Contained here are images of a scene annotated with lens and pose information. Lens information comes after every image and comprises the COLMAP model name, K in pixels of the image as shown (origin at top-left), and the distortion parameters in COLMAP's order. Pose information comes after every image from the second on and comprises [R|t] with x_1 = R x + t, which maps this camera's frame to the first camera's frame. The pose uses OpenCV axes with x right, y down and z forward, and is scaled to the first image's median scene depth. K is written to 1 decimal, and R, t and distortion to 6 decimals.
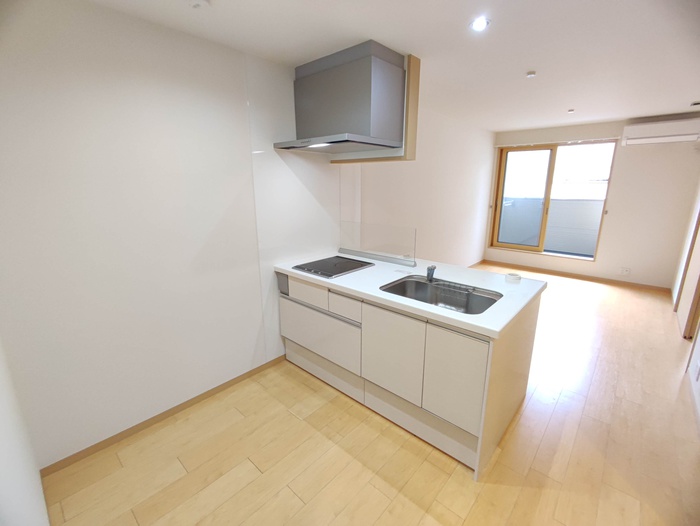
lens RADIAL K [[319.4, 0, 351.1], [0, 319.4, 262.4], [0, 0, 1]] dist [-0.003696, 0.002158]
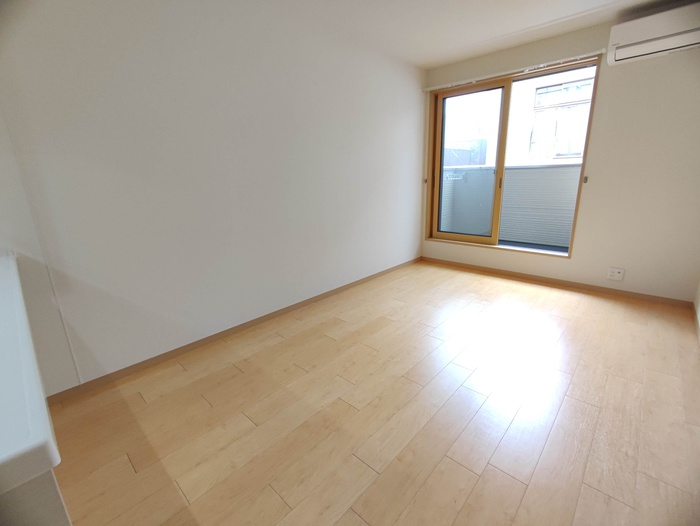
lens RADIAL K [[319.4, 0, 350.7], [0, 319.4, 261.9], [0, 0, 1]] dist [-0.003696, 0.002158]
pose [[0.999853, 0.002341, -0.016978, 0.642532], [-0.002535, 0.999932, -0.011380, 0.025728], [0.016951, 0.011422, 0.999791, 0.675483]]
